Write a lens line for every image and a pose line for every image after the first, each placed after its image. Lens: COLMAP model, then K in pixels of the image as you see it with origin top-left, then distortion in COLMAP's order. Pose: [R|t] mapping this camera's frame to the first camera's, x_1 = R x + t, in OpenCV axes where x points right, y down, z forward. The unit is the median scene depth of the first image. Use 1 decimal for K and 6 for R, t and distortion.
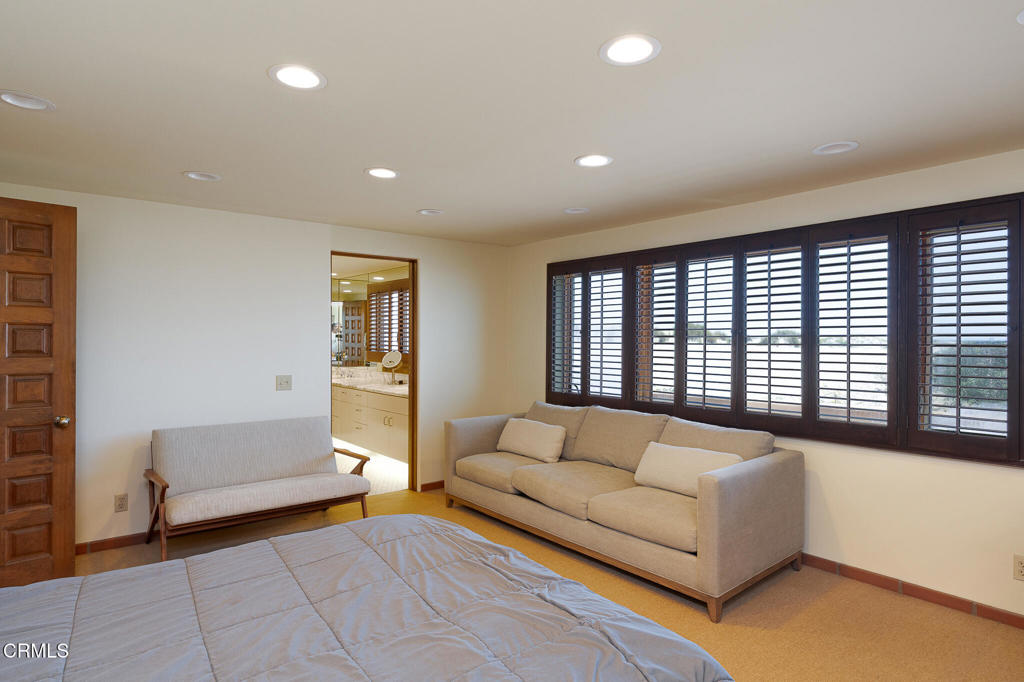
lens RADIAL K [[582.5, 0, 493.1], [0, 582.5, 345.7], [0, 0, 1]] dist [0.012742, -0.002494]
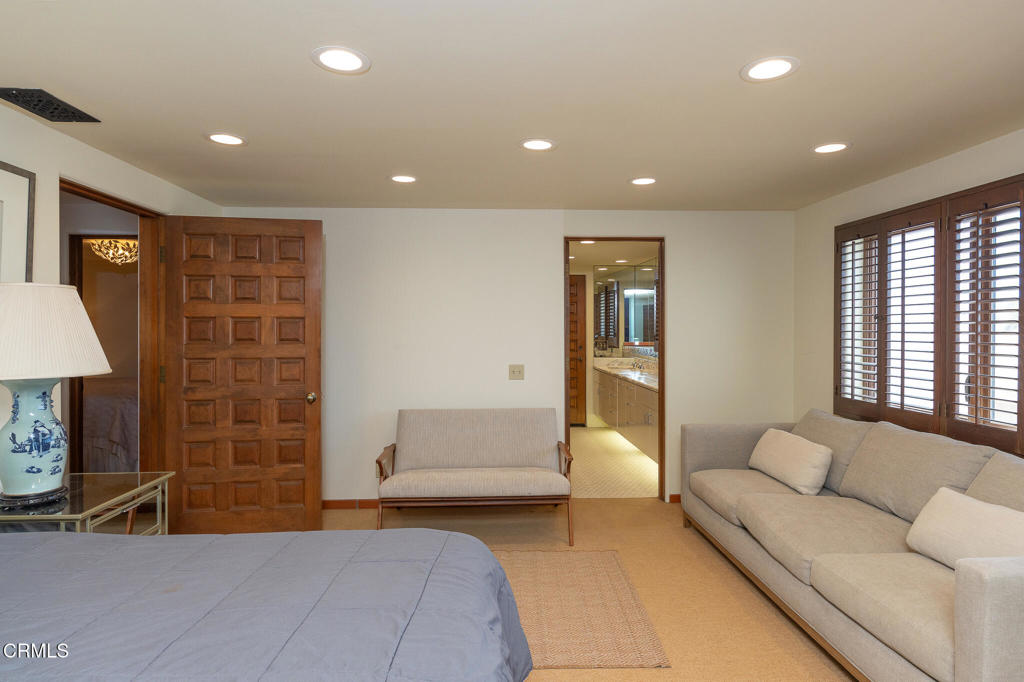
lens RADIAL K [[582.5, 0, 511.3], [0, 582.5, 332.4], [0, 0, 1]] dist [0.012742, -0.002494]
pose [[0.822249, -0.000182, -0.569128, 0.256632], [-0.001698, 0.999995, -0.002774, -0.002479], [0.569125, 0.003248, 0.822244, 0.209713]]
